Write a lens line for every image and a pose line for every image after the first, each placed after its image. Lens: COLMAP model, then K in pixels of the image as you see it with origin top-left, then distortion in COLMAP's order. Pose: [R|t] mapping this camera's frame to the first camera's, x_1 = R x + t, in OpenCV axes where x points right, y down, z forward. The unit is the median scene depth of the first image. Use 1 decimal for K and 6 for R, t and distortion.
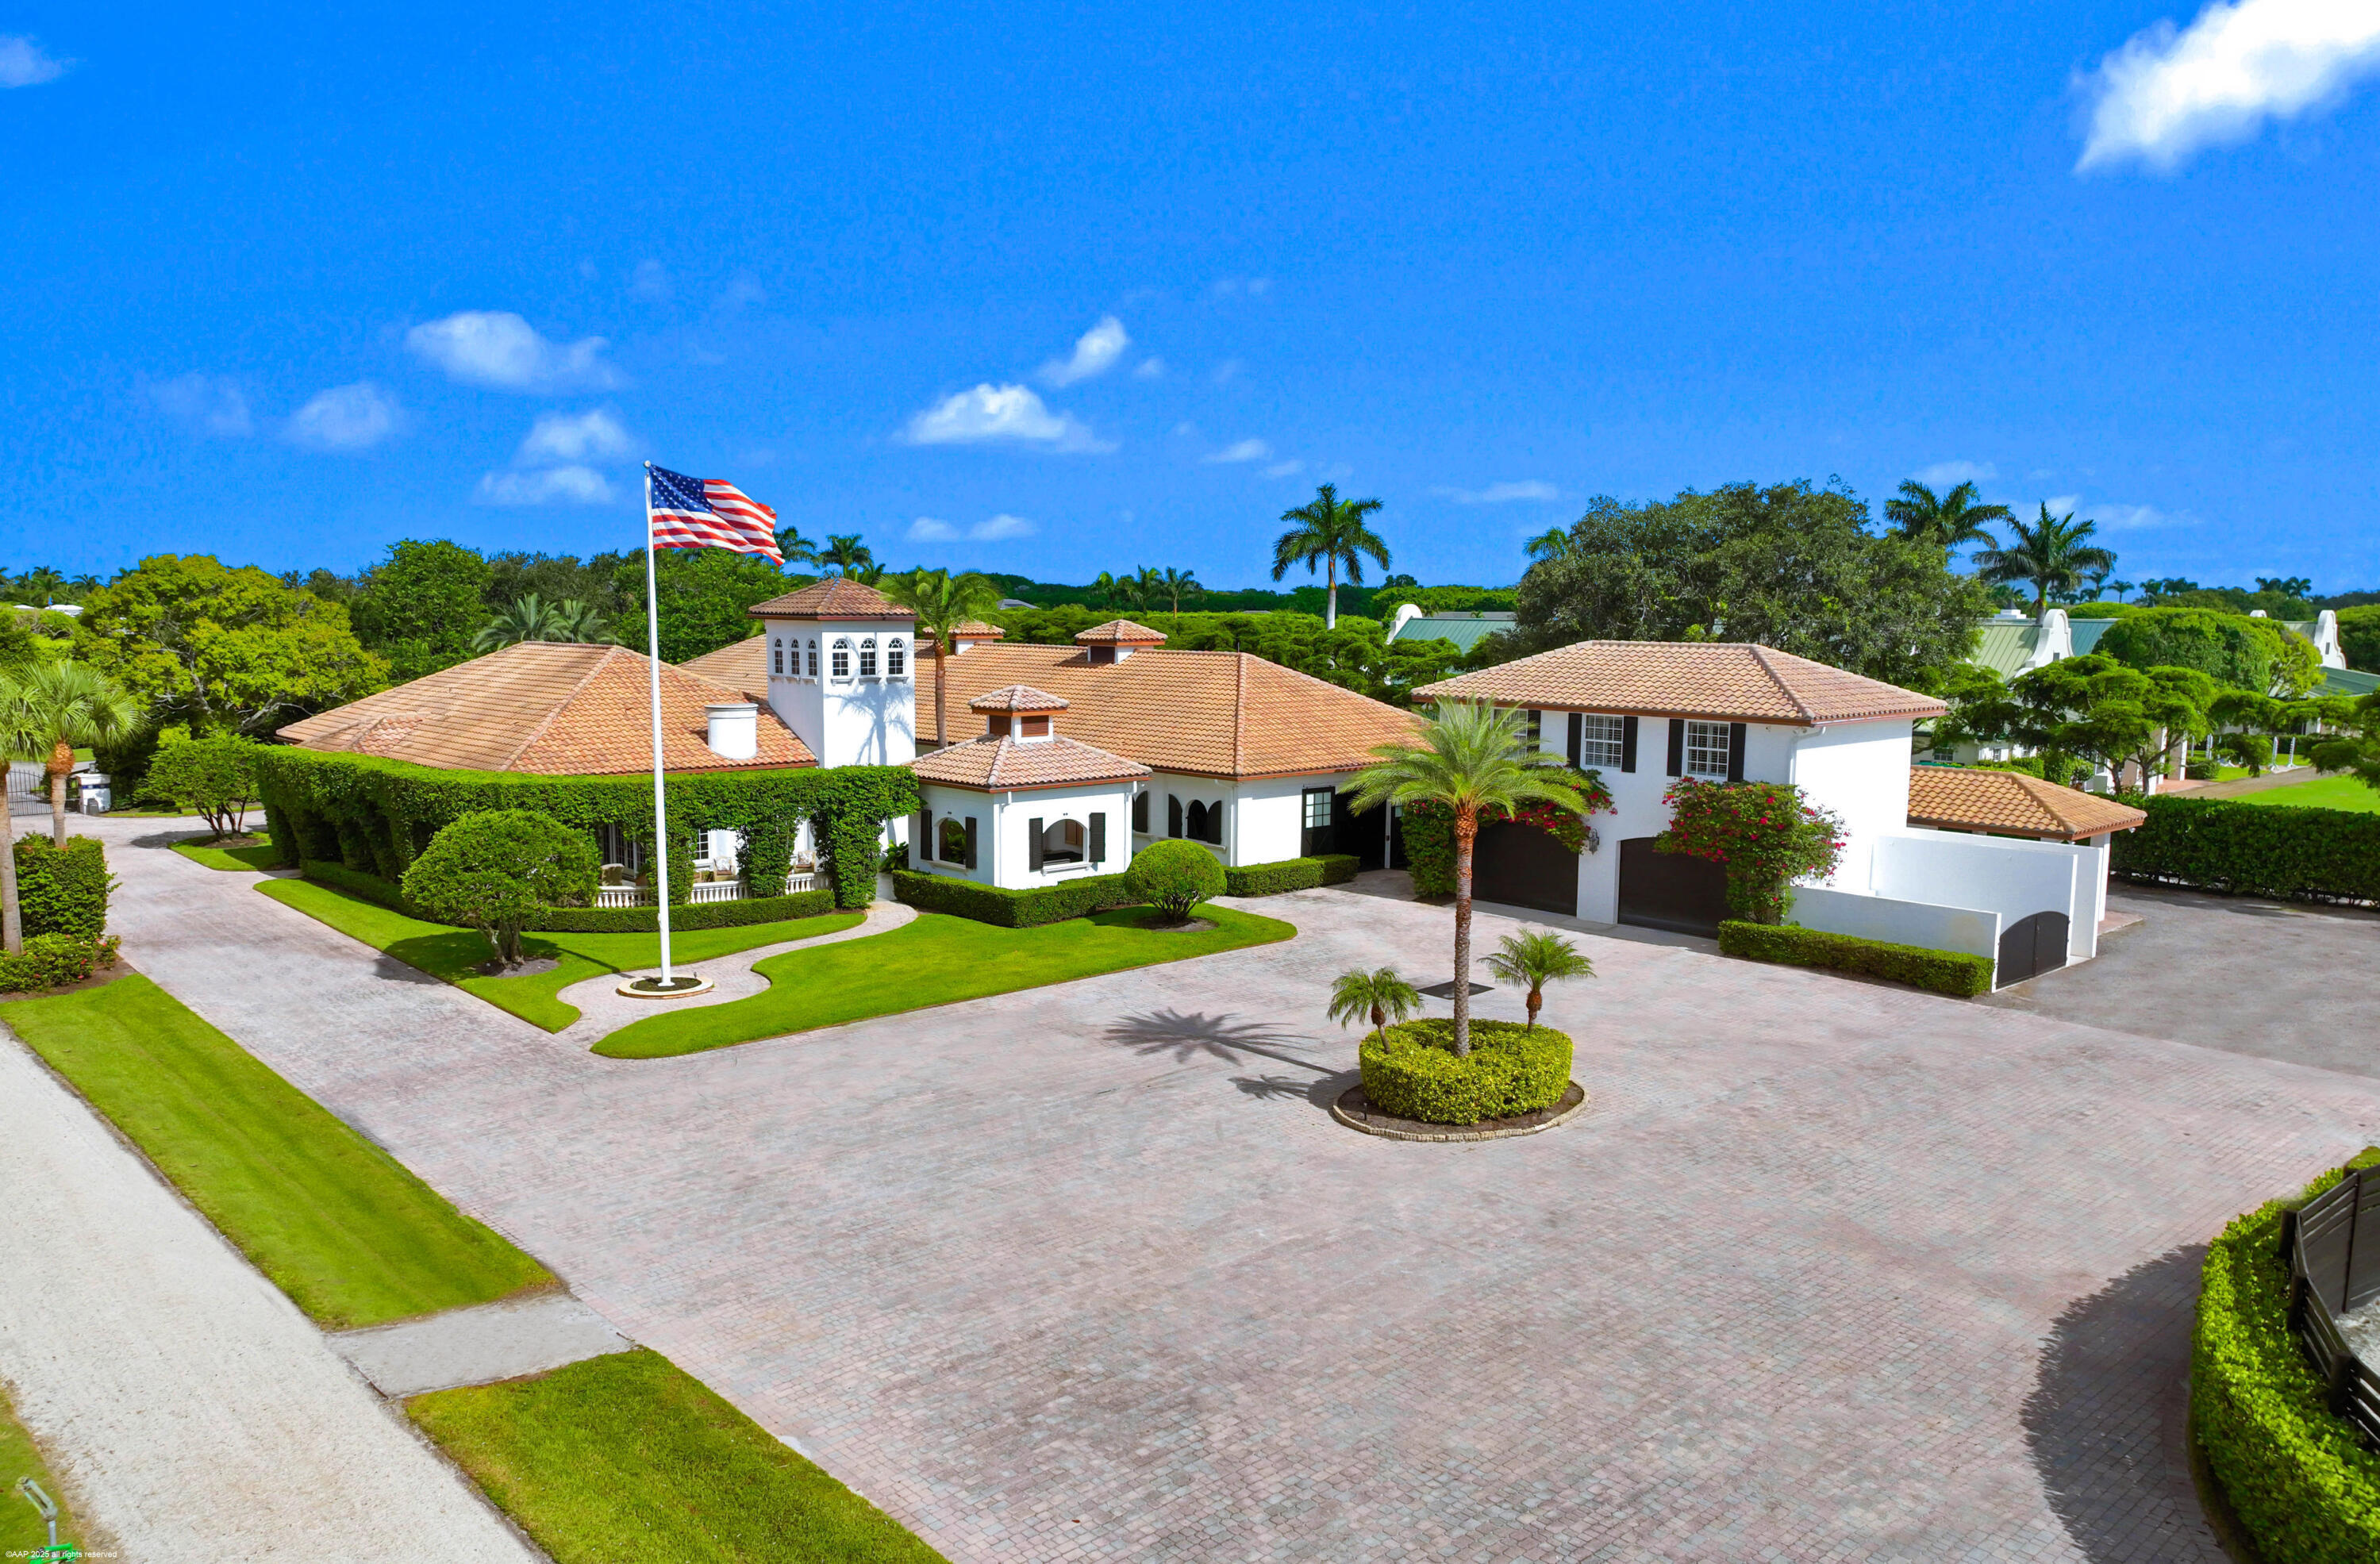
lens RADIAL K [[1700.1, 0, 1190.0], [0, 1700.1, 782.0], [0, 0, 1]] dist [-0.001198, -0.000677]
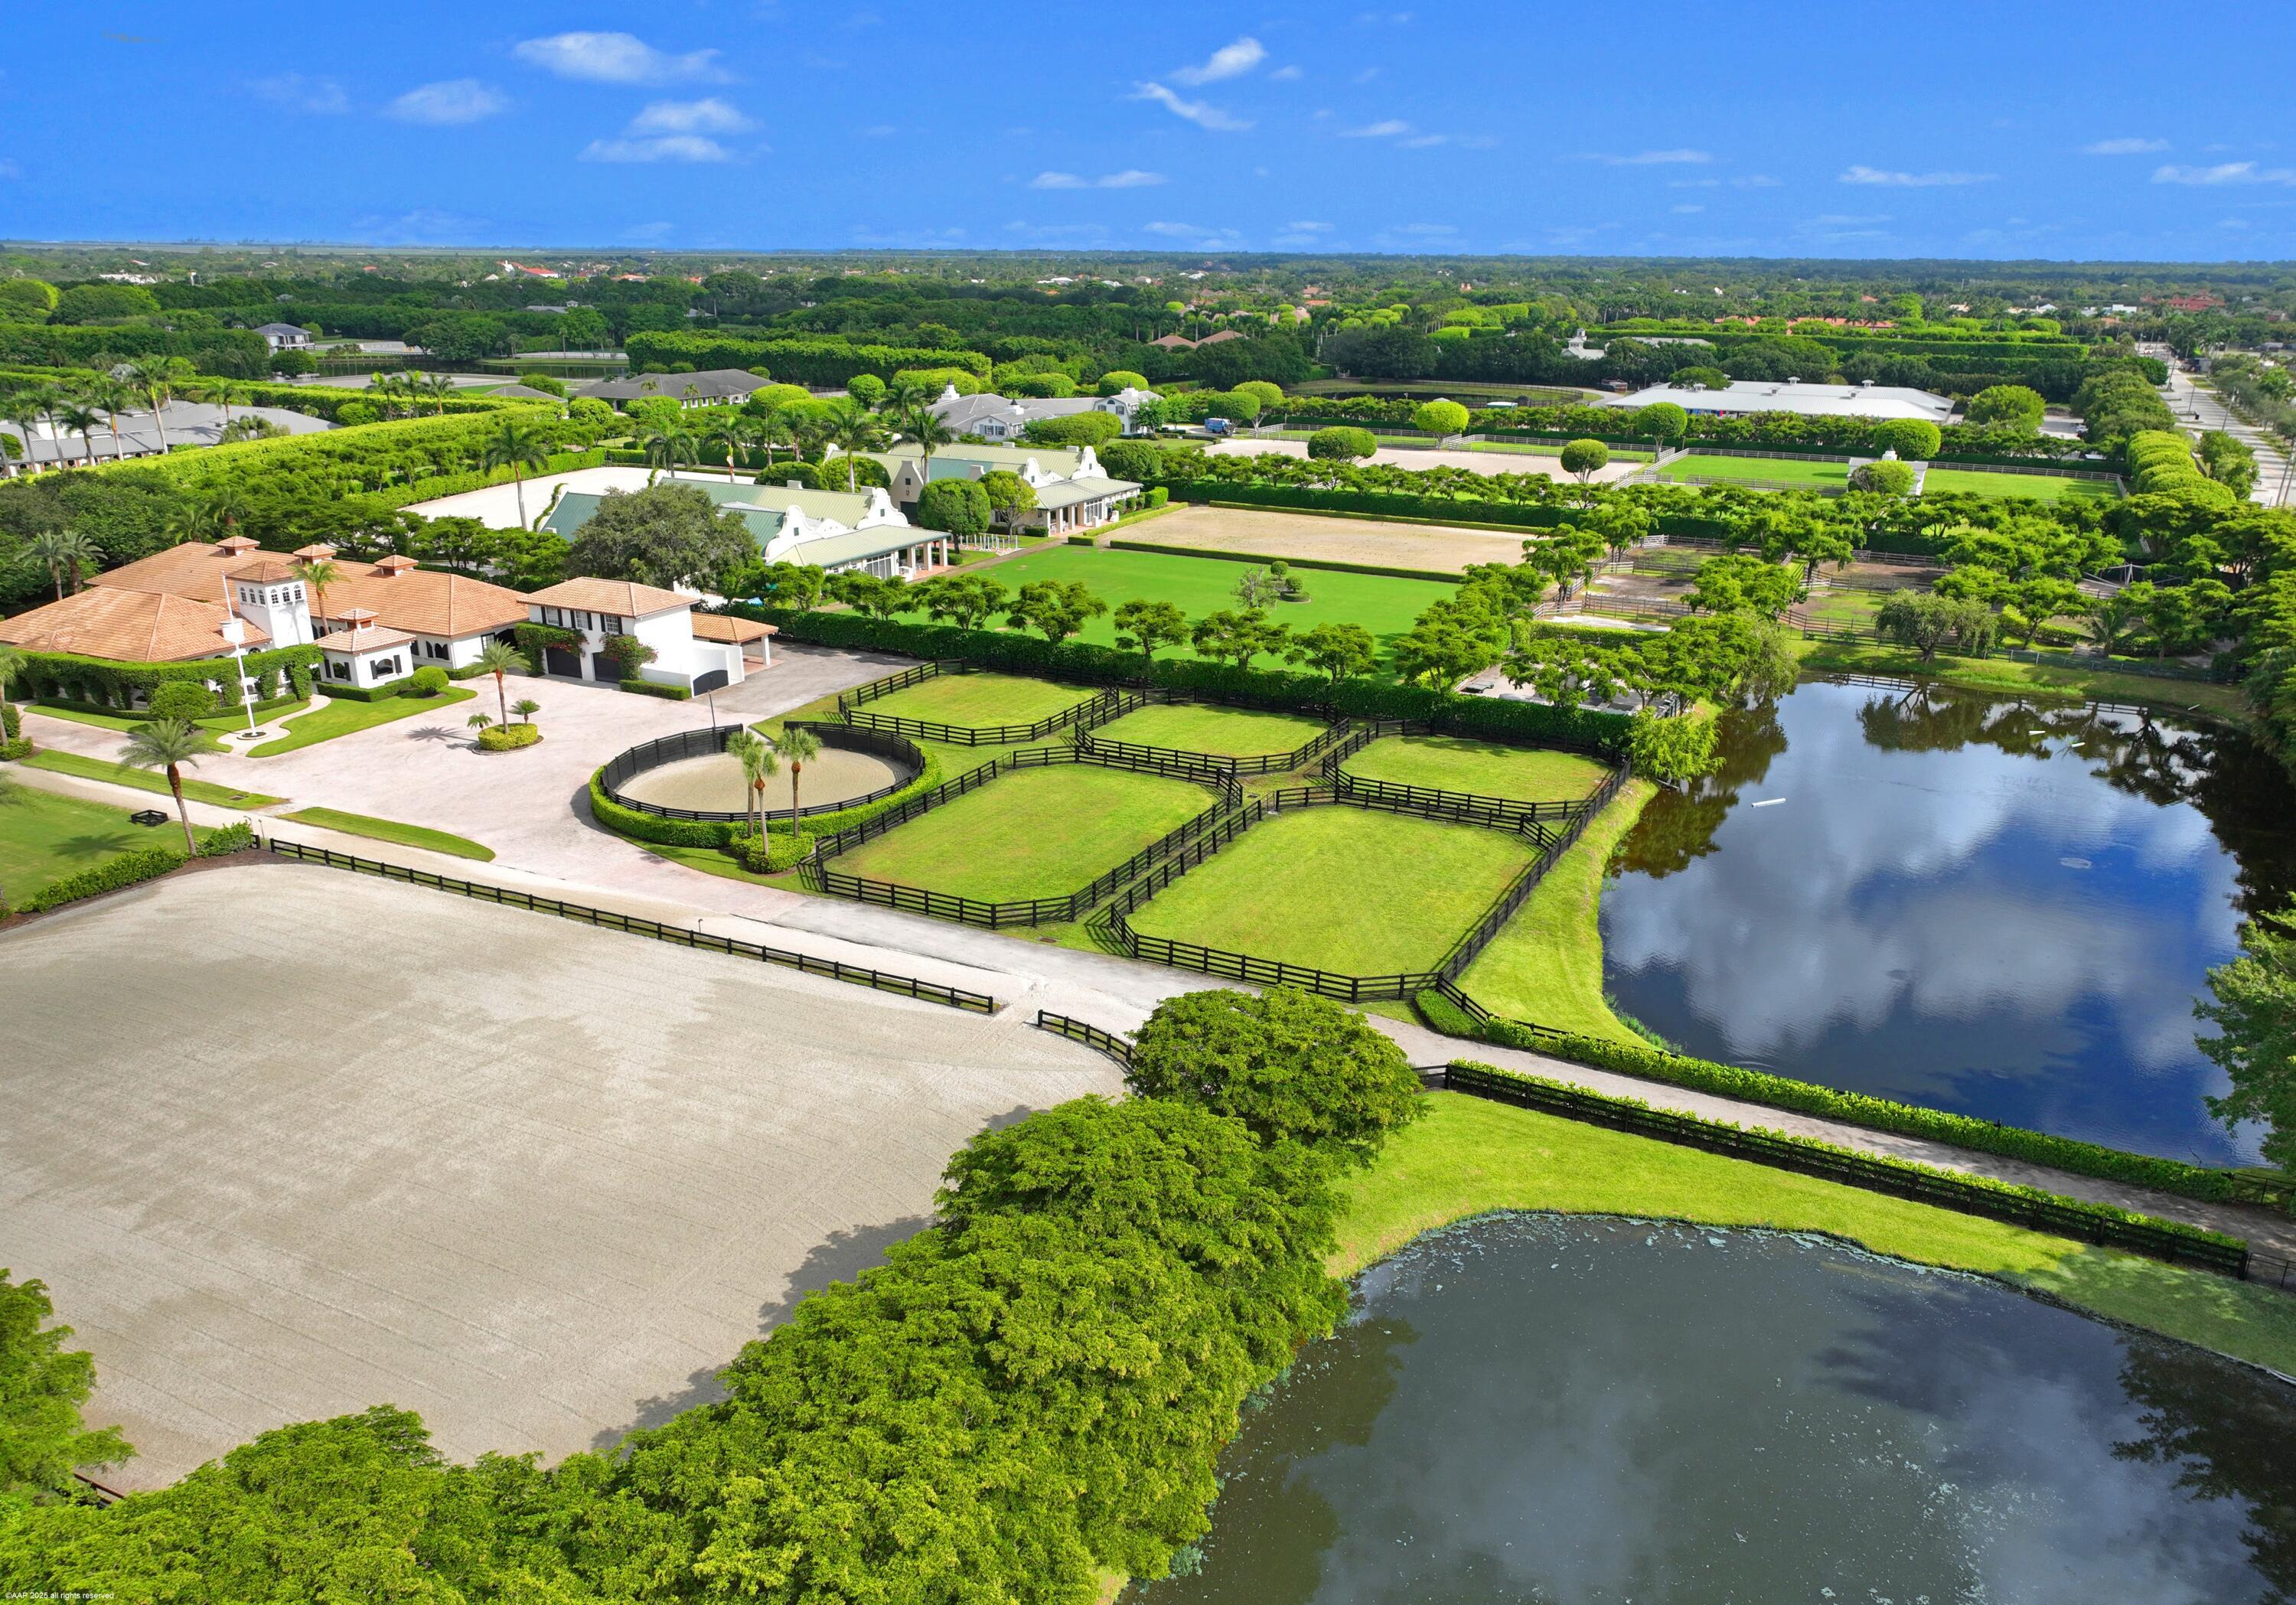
lens RADIAL K [[1710.0, 0, 1166.9], [0, 1710.0, 844.0], [0, 0, 1]] dist [0.013564, -0.000182]
pose [[0.935337, -0.121411, 0.332271, 0.154022], [0.038994, 0.968922, 0.244273, -0.319326], [-0.351602, -0.215521, 0.911003, -2.046183]]
